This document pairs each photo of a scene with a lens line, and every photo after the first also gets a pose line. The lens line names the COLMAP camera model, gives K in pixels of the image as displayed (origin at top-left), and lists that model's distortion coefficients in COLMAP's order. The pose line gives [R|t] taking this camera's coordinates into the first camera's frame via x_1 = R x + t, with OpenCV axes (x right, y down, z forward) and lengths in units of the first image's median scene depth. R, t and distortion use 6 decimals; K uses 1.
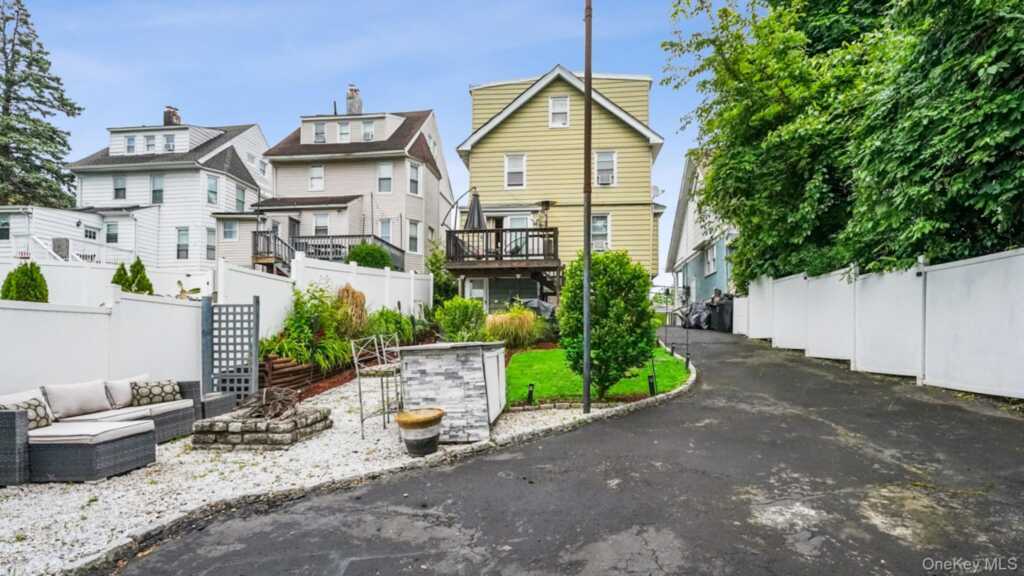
lens RADIAL K [[480.4, 0, 522.7], [0, 480.4, 338.3], [0, 0, 1]] dist [0.010175, -0.003870]
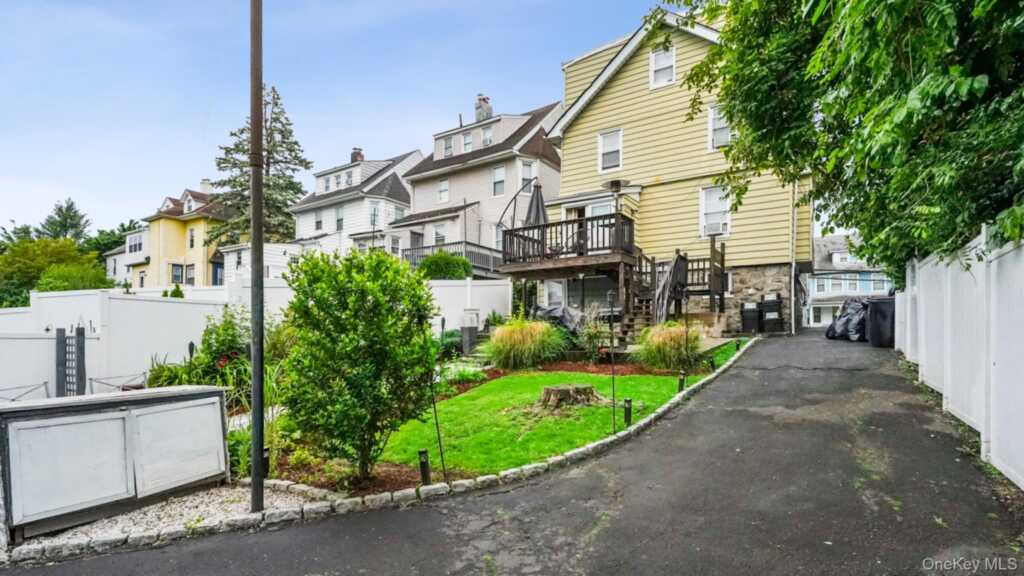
lens RADIAL K [[480.4, 0, 489.1], [0, 480.4, 336.2], [0, 0, 1]] dist [0.010175, -0.003870]
pose [[0.891152, -0.001789, -0.453701, 0.141164], [0.001536, 0.999998, -0.000924, -0.015056], [0.453702, 0.000127, 0.891154, 0.114737]]
